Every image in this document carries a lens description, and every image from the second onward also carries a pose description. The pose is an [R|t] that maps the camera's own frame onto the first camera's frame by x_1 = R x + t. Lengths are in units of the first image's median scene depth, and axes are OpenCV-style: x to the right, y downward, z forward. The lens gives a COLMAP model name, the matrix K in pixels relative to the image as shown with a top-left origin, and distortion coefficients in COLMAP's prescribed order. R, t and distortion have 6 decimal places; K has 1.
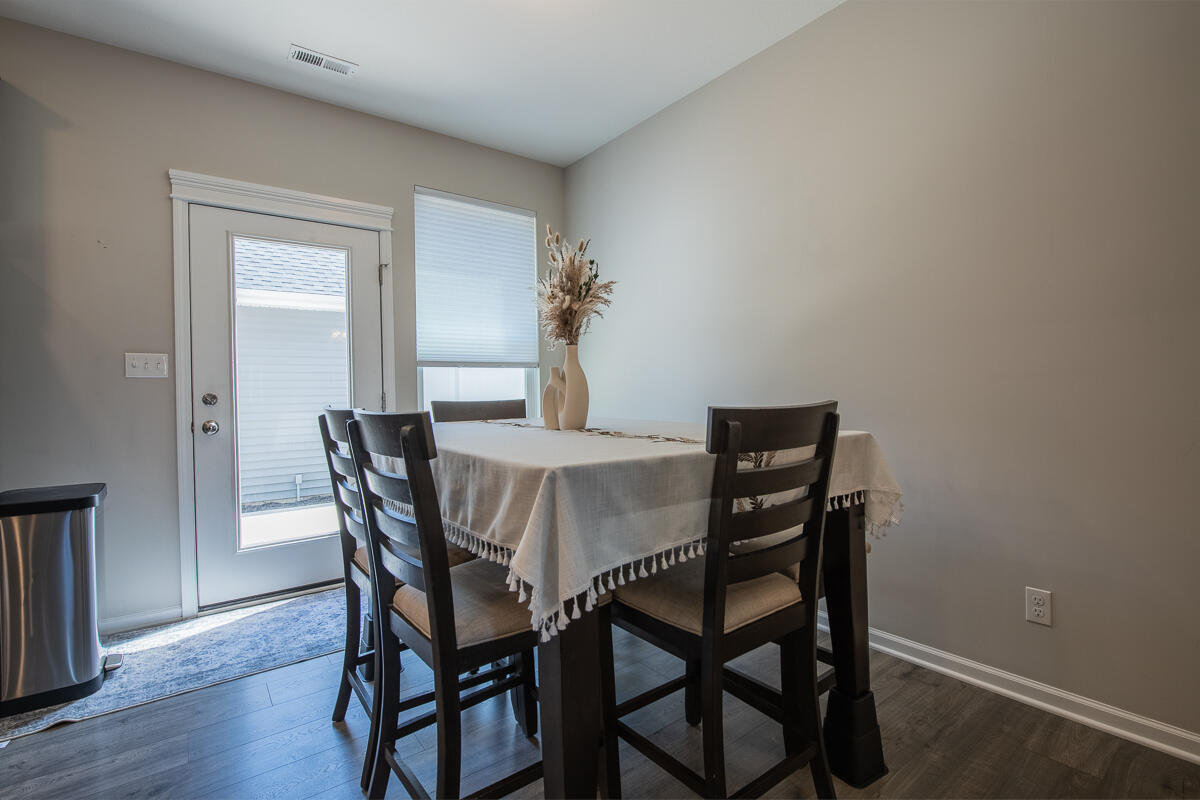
lens RADIAL K [[548.8, 0, 595.7], [0, 548.8, 393.1], [0, 0, 1]] dist [-0.011685, -0.002414]
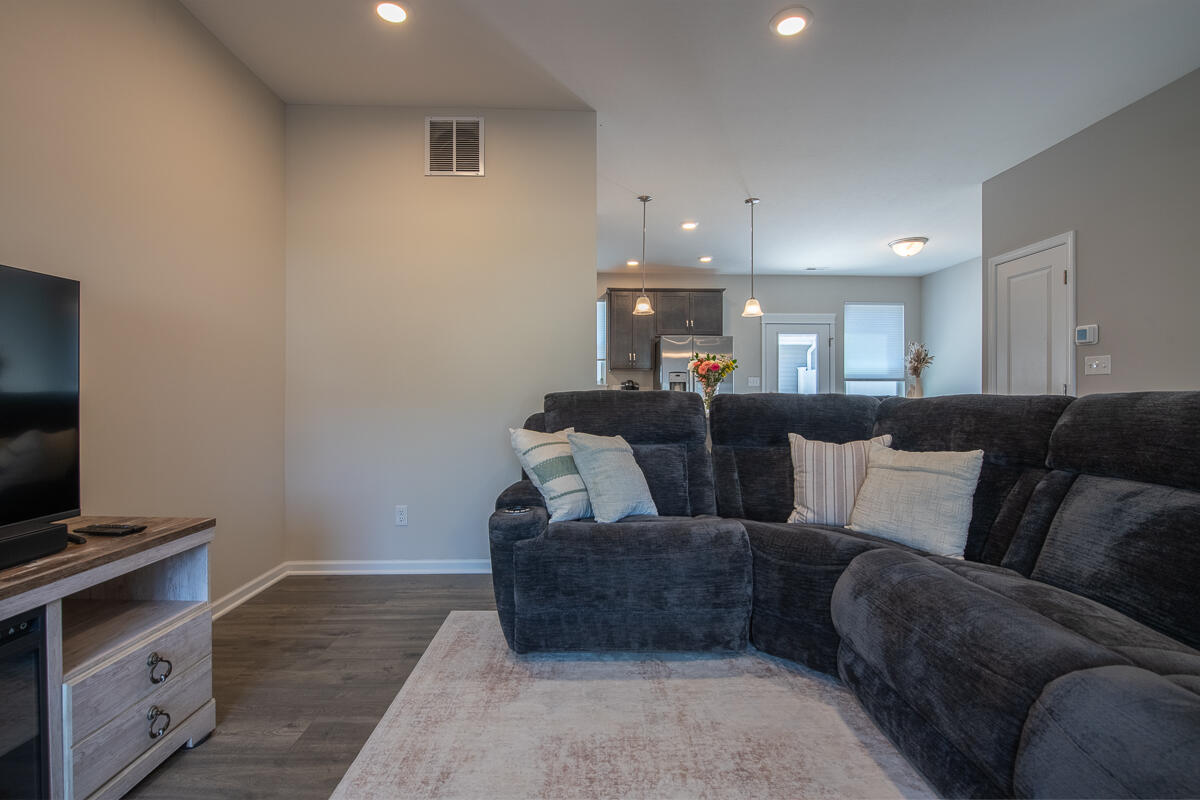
lens RADIAL K [[548.8, 0, 600.5], [0, 548.8, 396.0], [0, 0, 1]] dist [-0.011685, -0.002414]
pose [[0.824422, 0.021951, -0.565549, 0.215245], [-0.013873, 0.999731, 0.018579, -0.017894], [0.565805, -0.007471, 0.824505, -2.402561]]
